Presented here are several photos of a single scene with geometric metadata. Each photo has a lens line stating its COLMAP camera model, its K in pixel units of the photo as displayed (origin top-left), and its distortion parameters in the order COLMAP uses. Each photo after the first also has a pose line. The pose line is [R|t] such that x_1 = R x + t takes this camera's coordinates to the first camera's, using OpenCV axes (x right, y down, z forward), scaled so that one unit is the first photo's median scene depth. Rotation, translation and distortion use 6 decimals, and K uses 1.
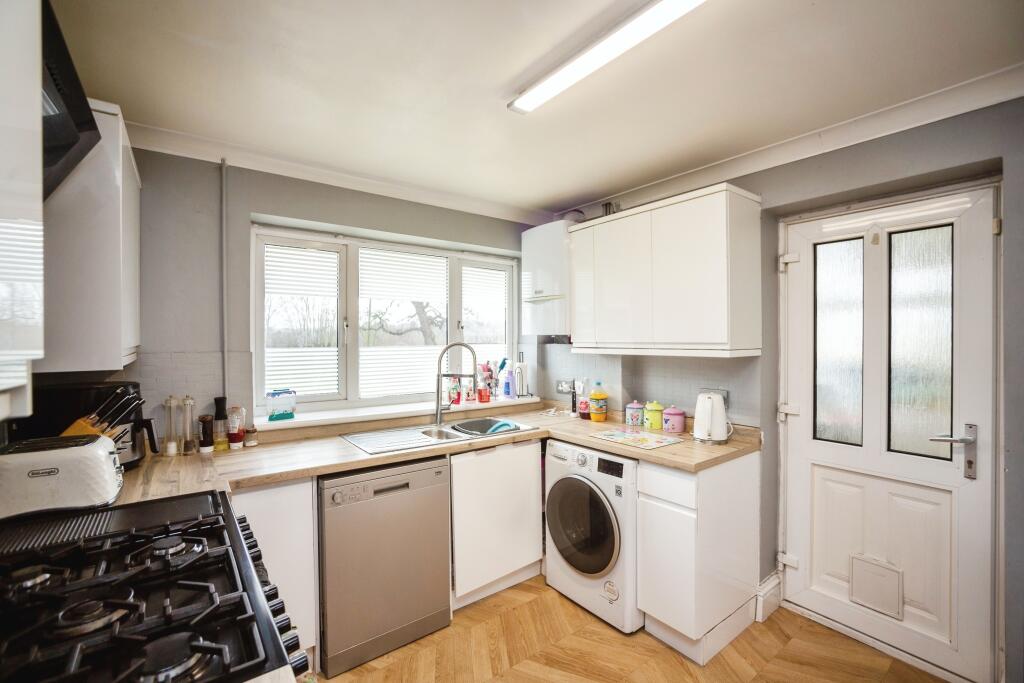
lens RADIAL K [[455.2, 0, 516.2], [0, 455.2, 344.0], [0, 0, 1]] dist [-0.002353, 0.000255]
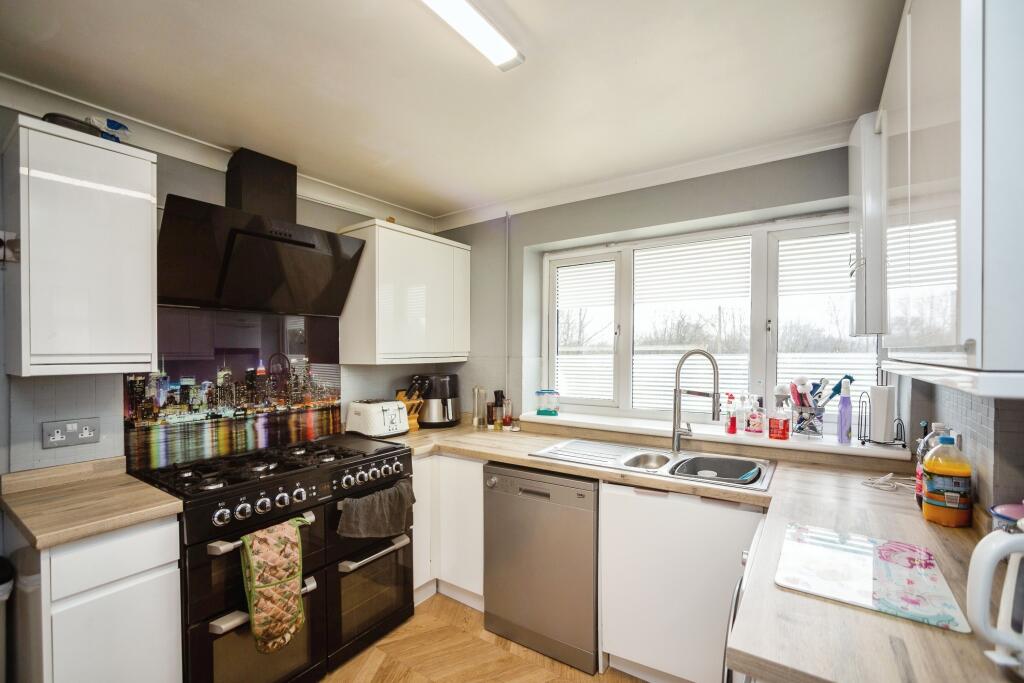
lens RADIAL K [[455.2, 0, 503.3], [0, 455.2, 357.9], [0, 0, 1]] dist [-0.002353, 0.000255]
pose [[0.307401, 0.015640, -0.951452, 0.565821], [-0.003198, 0.999876, 0.015402, -0.000787], [0.951575, -0.001692, 0.307413, 0.521752]]
